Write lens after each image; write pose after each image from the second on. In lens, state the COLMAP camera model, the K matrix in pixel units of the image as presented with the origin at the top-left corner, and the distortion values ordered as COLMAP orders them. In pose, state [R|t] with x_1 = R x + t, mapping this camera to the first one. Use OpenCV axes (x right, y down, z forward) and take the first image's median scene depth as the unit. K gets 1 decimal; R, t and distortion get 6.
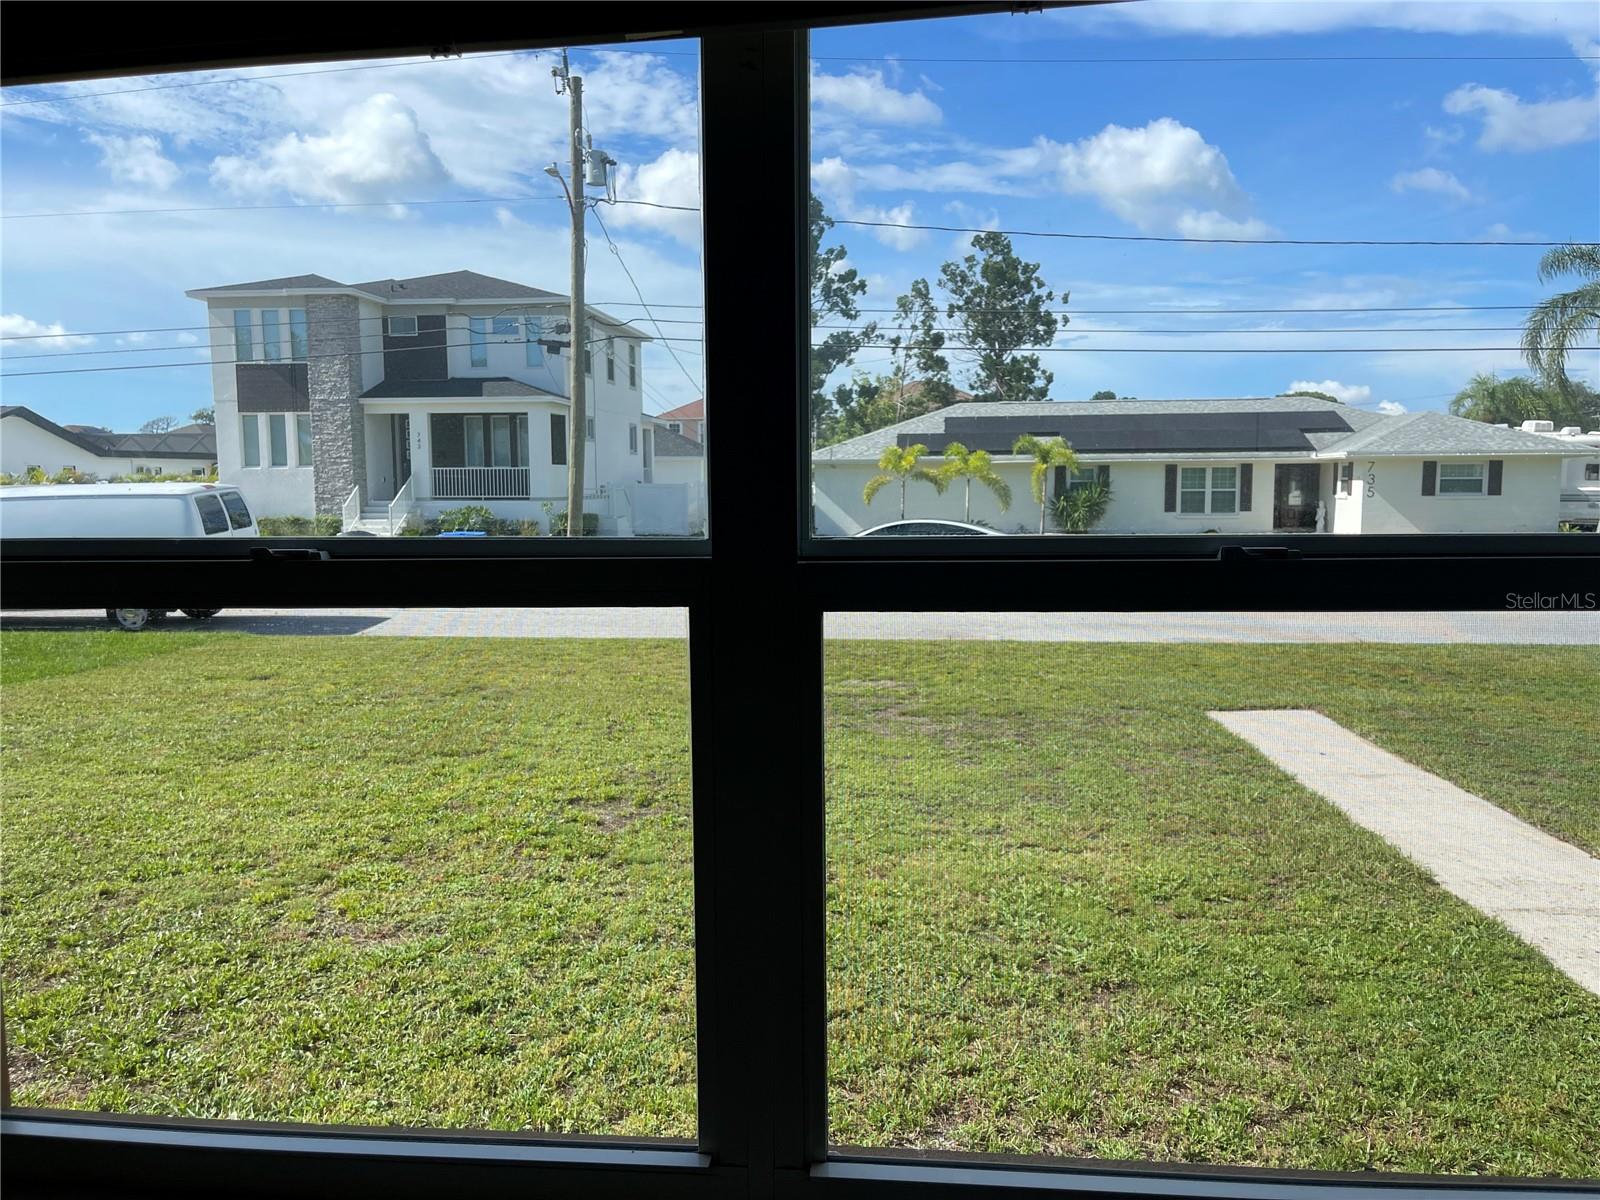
lens RADIAL K [[1265.4, 0, 811.6], [0, 1265.4, 614.1], [0, 0, 1]] dist [0.083347, -0.121724]
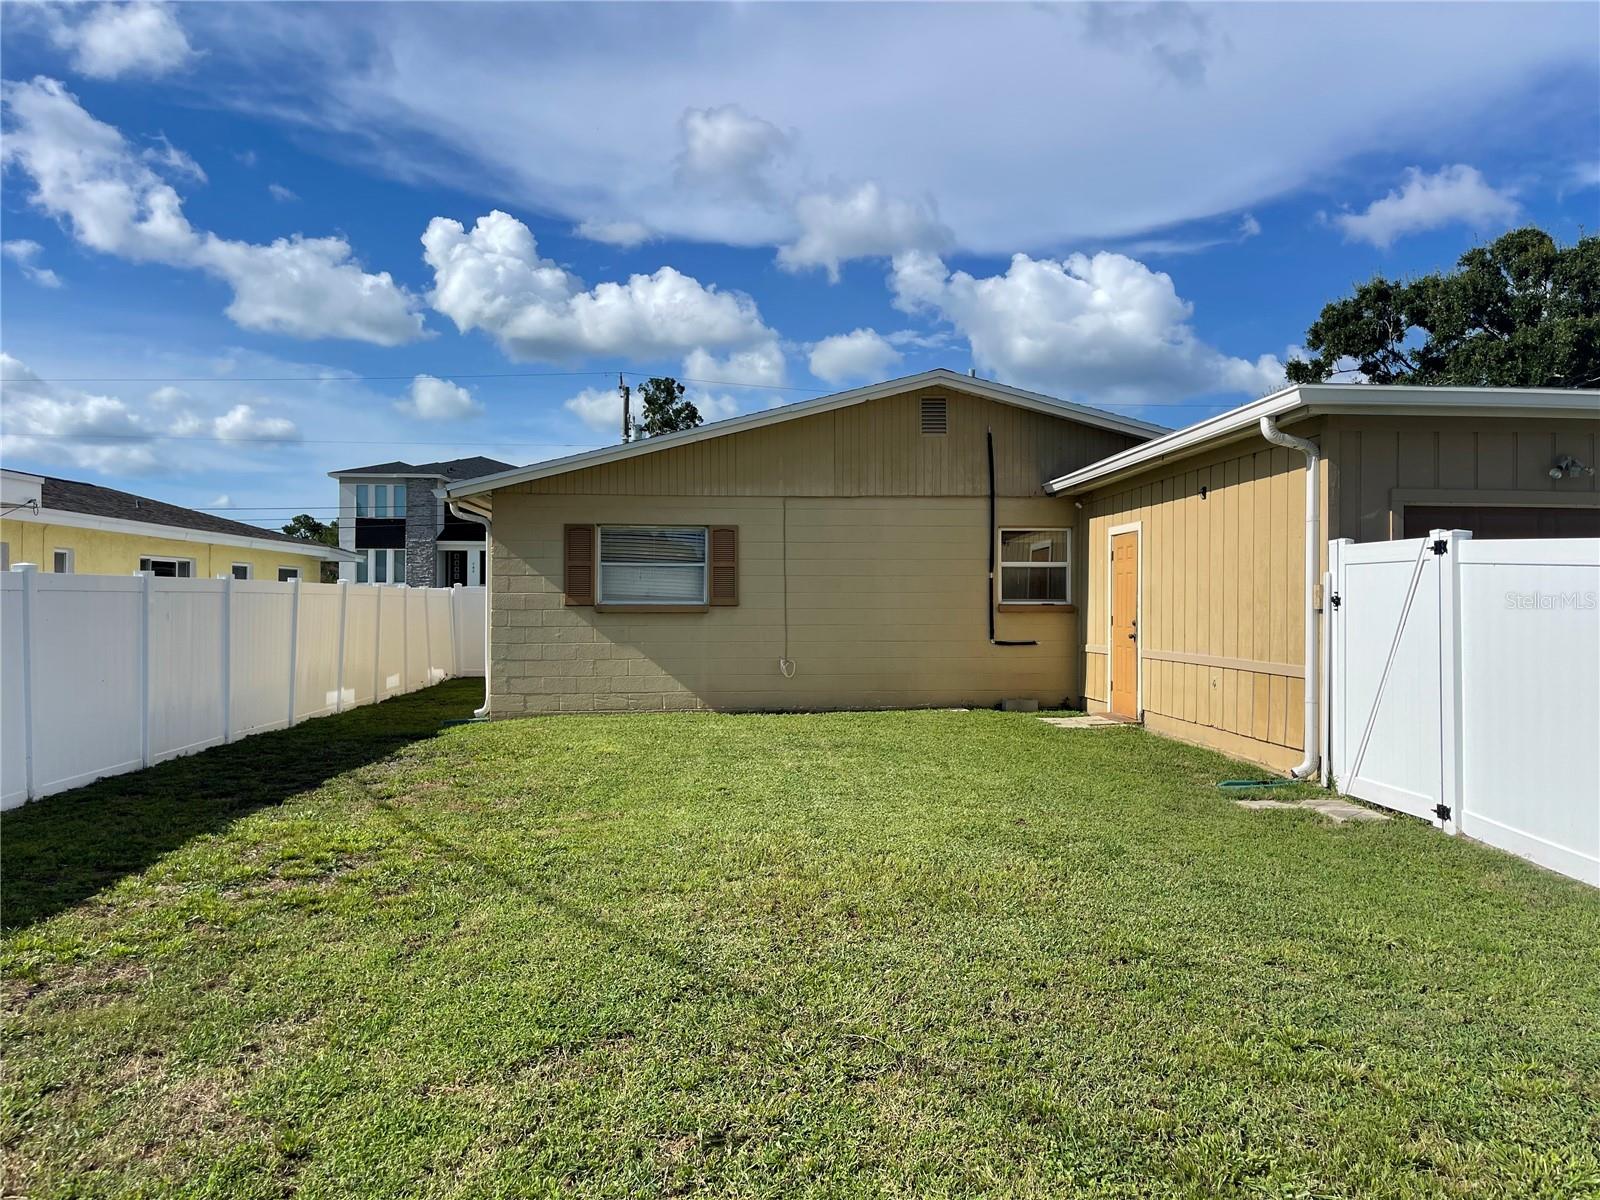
lens RADIAL K [[1265.4, 0, 830.8], [0, 1265.4, 615.3], [0, 0, 1]] dist [0.083347, -0.121724]
pose [[0.984245, 0.007950, 0.176631, -0.148069], [0.009352, 0.995249, -0.096908, 0.082147], [-0.176562, 0.097033, 0.979495, -0.635558]]
